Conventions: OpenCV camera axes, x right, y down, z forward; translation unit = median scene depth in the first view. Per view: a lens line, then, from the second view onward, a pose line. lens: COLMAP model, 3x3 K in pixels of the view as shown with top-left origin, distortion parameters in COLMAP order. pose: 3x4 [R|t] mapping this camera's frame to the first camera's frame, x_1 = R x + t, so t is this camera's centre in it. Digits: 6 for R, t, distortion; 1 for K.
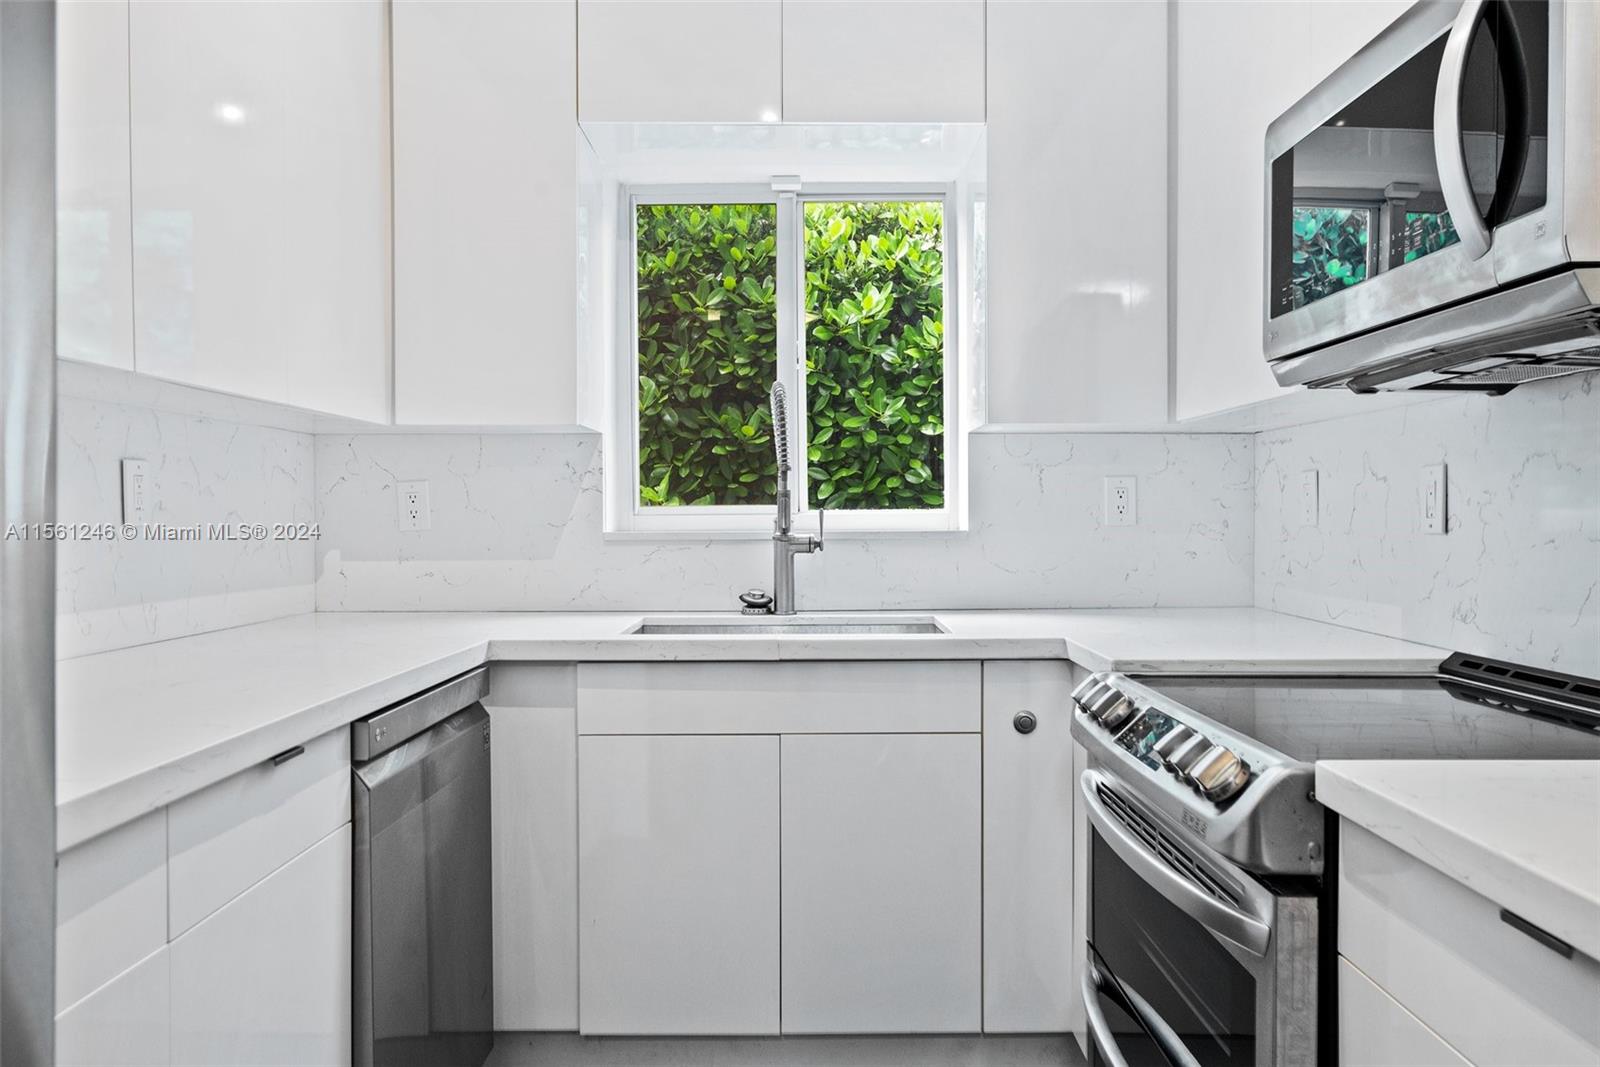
lens RADIAL K [[1150.8, 0, 801.4], [0, 1150.8, 527.6], [0, 0, 1]] dist [0.005233, 0.003536]
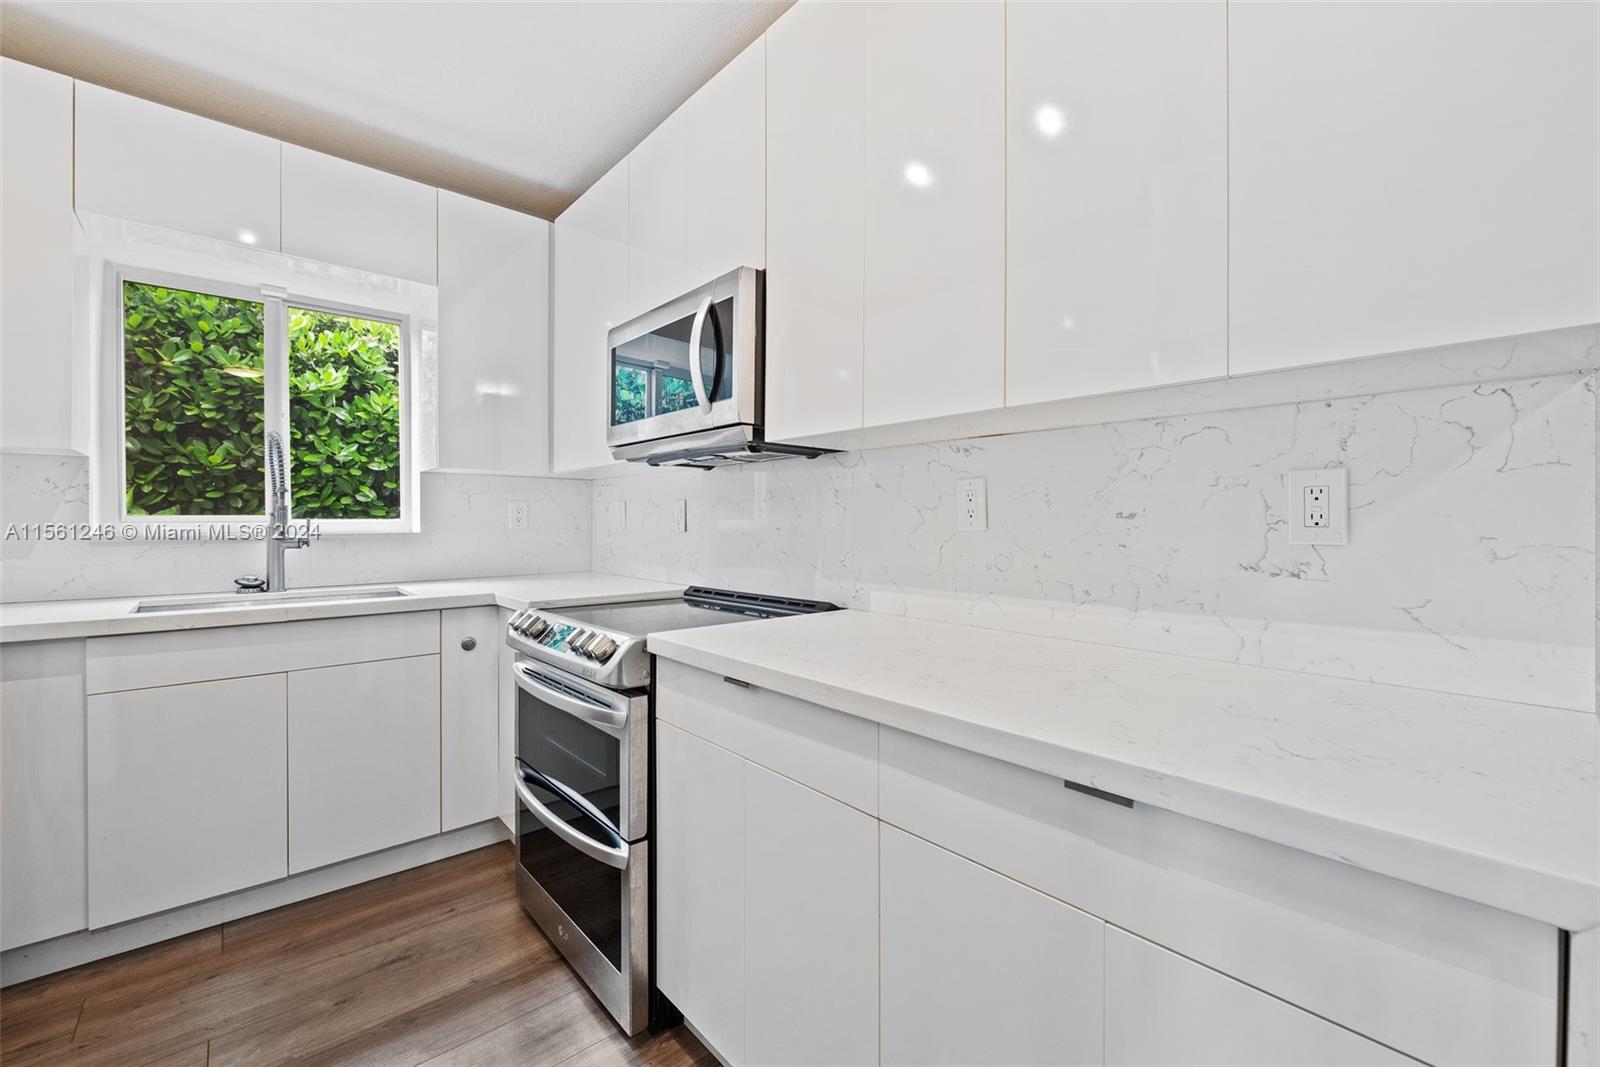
lens RADIAL K [[679.1, 0, 811.3], [0, 679.1, 534.3], [0, 0, 1]] dist [-0.000008, -0.000122]
pose [[0.750833, -0.009361, 0.660425, -0.069307], [0.005394, 0.999953, 0.008041, 0.000517], [-0.660470, -0.002475, 0.750849, -0.074489]]
